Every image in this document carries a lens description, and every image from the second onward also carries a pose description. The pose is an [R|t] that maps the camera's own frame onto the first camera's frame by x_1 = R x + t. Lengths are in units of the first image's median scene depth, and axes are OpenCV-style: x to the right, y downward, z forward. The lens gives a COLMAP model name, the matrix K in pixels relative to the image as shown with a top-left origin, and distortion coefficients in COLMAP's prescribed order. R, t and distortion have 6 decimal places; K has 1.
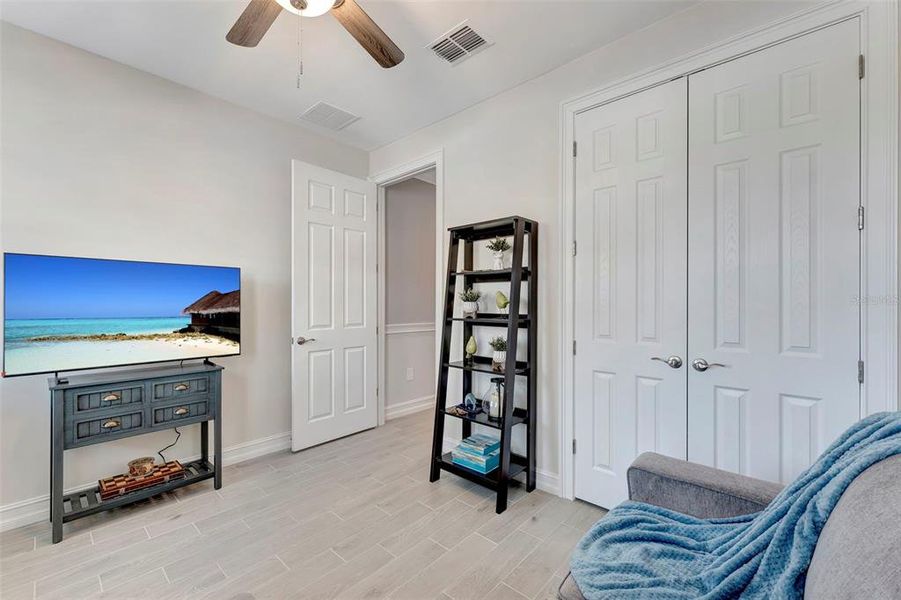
lens RADIAL K [[365.9, 0, 451.1], [0, 365.9, 299.5], [0, 0, 1]] dist [0.005084, -0.000347]
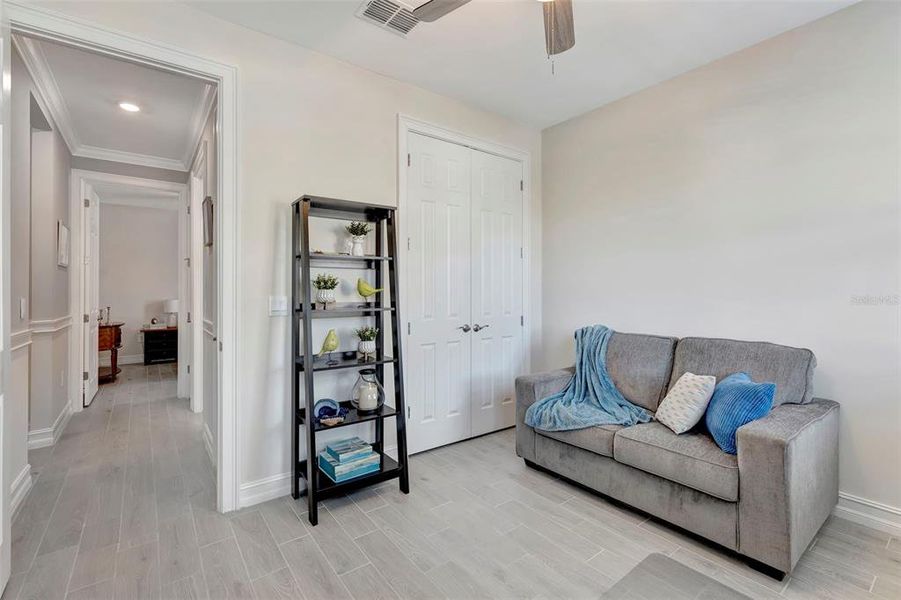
lens RADIAL K [[398.6, 0, 449.5], [0, 398.6, 295.3], [0, 0, 1]] dist [0.000738, 0.000790]
pose [[0.178622, 0.001596, 0.983917, -0.882065], [0.004868, 0.999985, -0.002506, 0.028278], [-0.983906, 0.005238, 0.178611, 0.628383]]
